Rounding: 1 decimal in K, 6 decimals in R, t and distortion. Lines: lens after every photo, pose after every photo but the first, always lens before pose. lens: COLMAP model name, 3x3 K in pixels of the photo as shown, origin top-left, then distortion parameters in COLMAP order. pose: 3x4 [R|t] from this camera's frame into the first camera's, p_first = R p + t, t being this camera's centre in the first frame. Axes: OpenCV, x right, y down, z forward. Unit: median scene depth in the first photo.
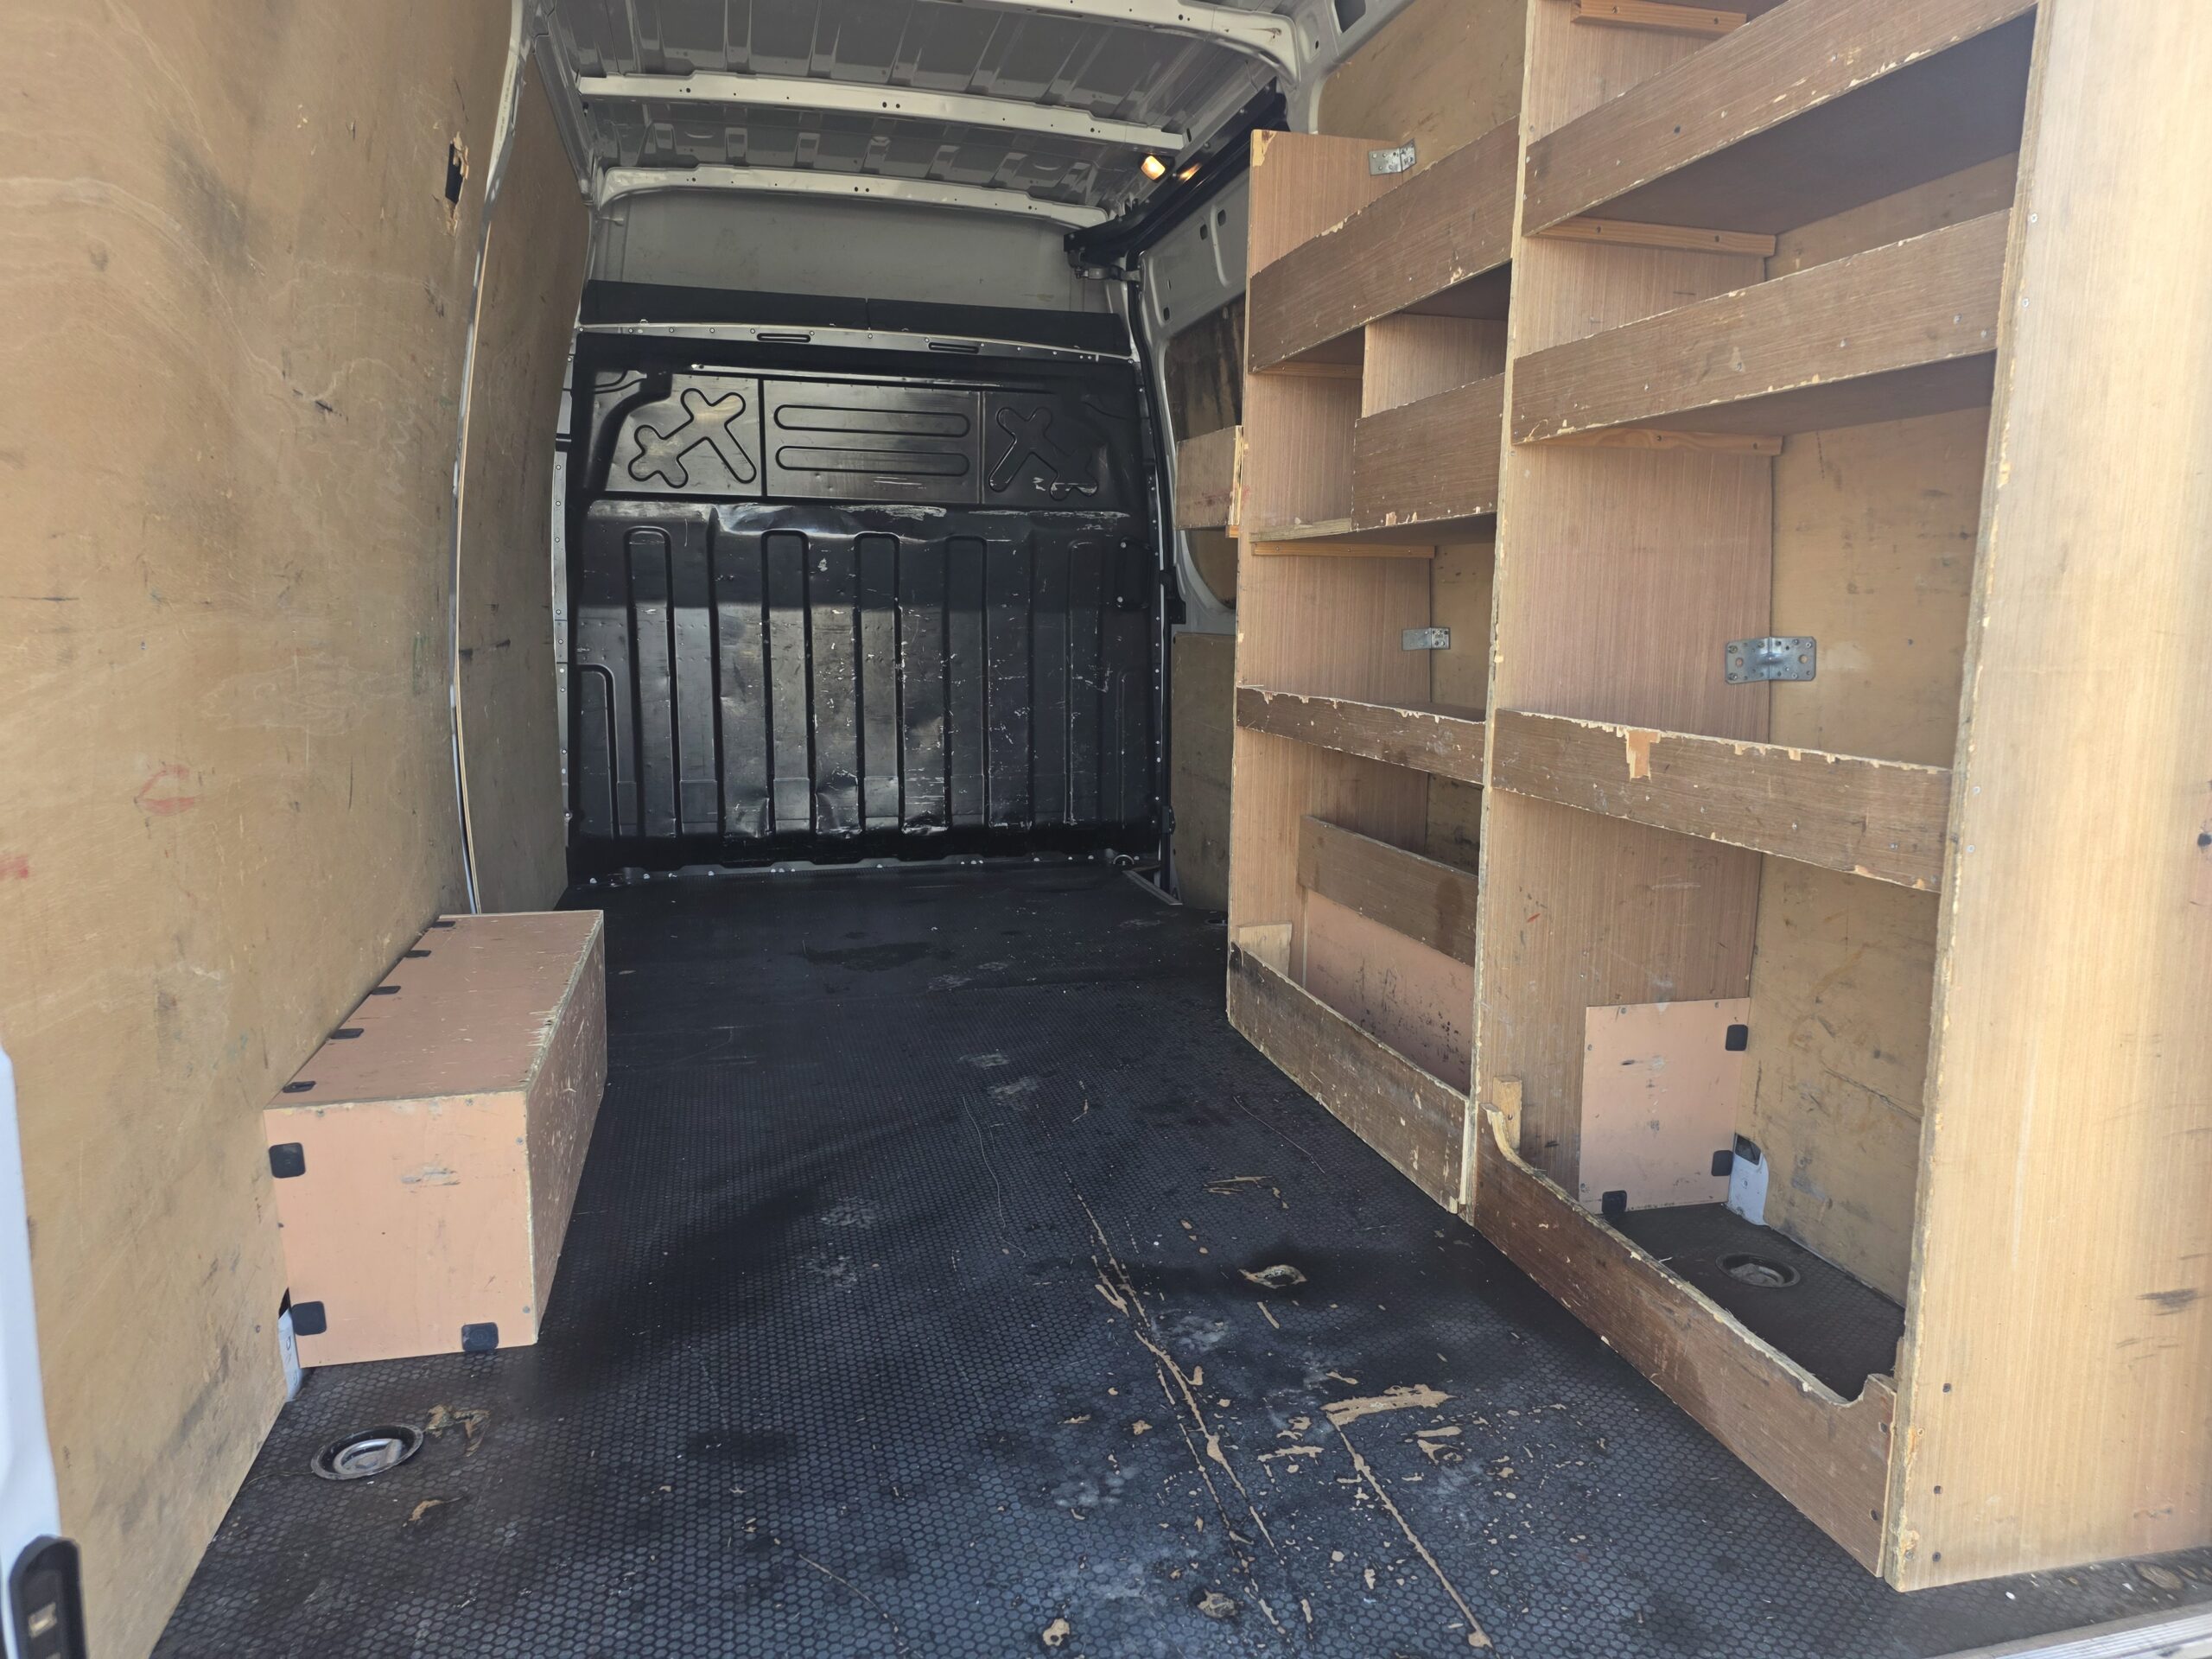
lens RADIAL K [[1477.2, 0, 1125.0], [0, 1477.2, 821.1], [0, 0, 1]] dist [0.030170, -0.035477]
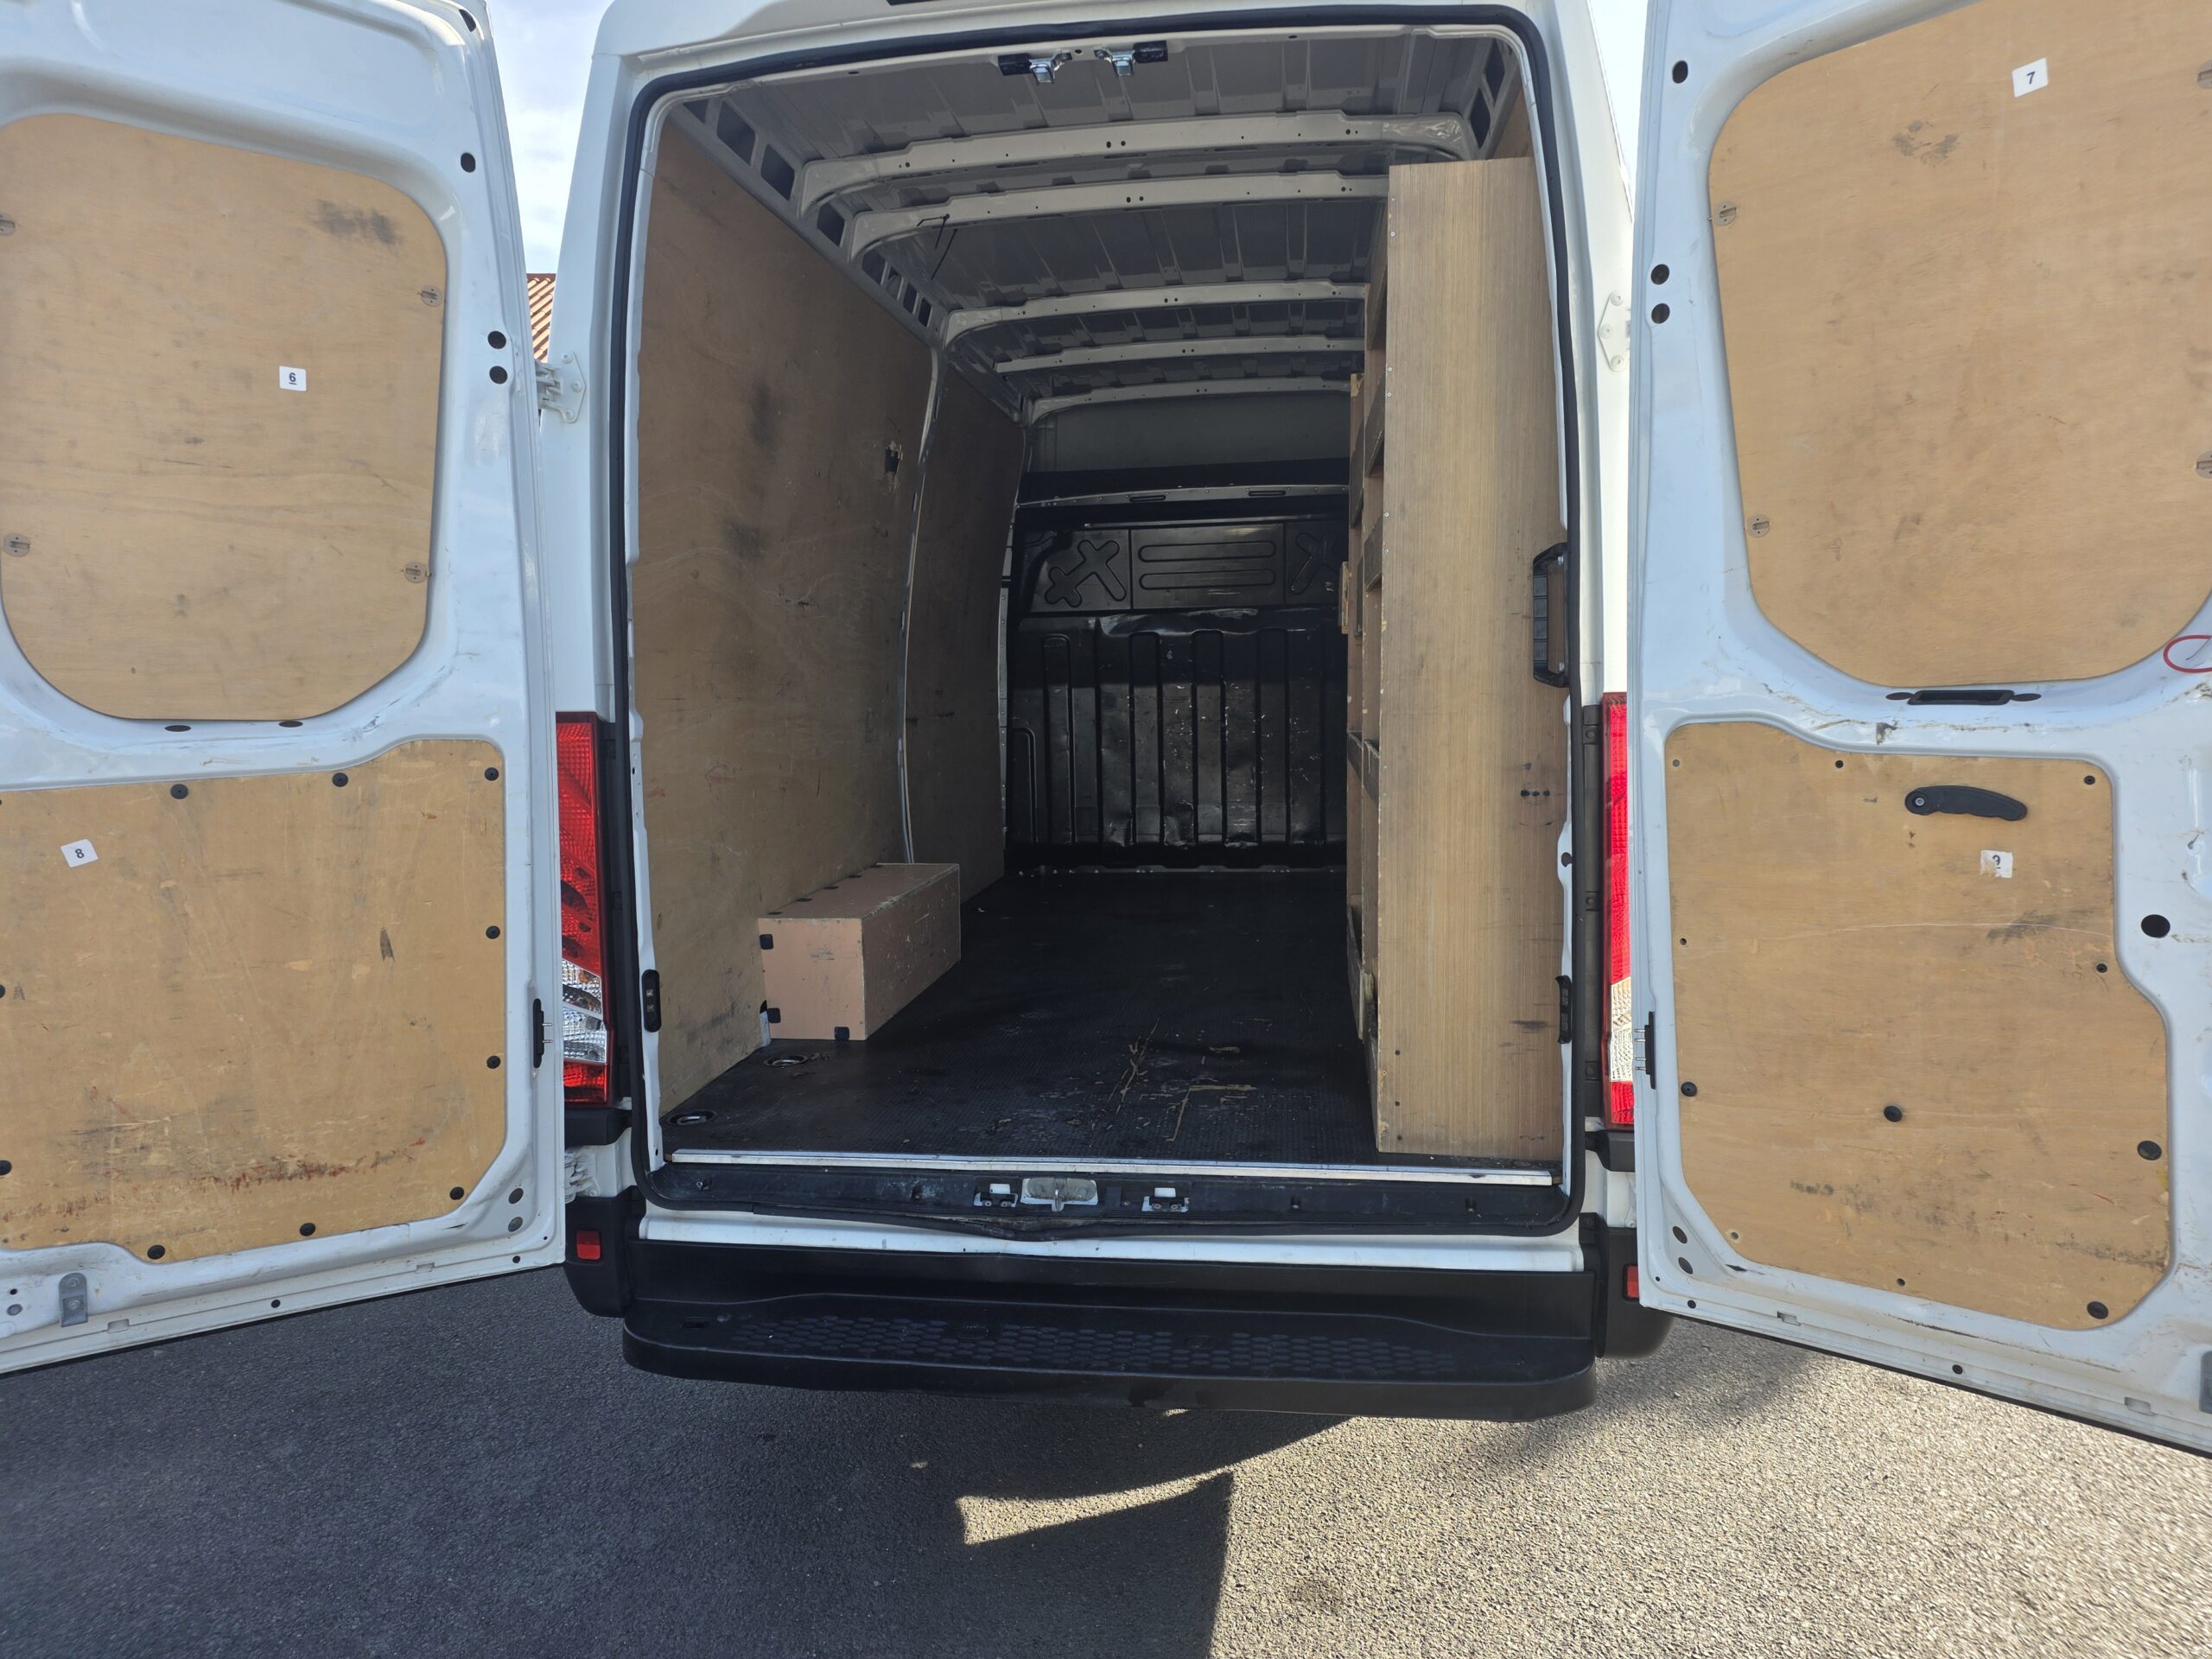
lens RADIAL K [[1477.2, 0, 1099.1], [0, 1477.2, 846.1], [0, 0, 1]] dist [0.030170, -0.035477]
pose [[0.920715, 0.017590, -0.389840, 0.299771], [-0.028315, 0.999362, -0.021781, 0.044829], [0.389208, 0.031092, 0.920625, -0.339929]]
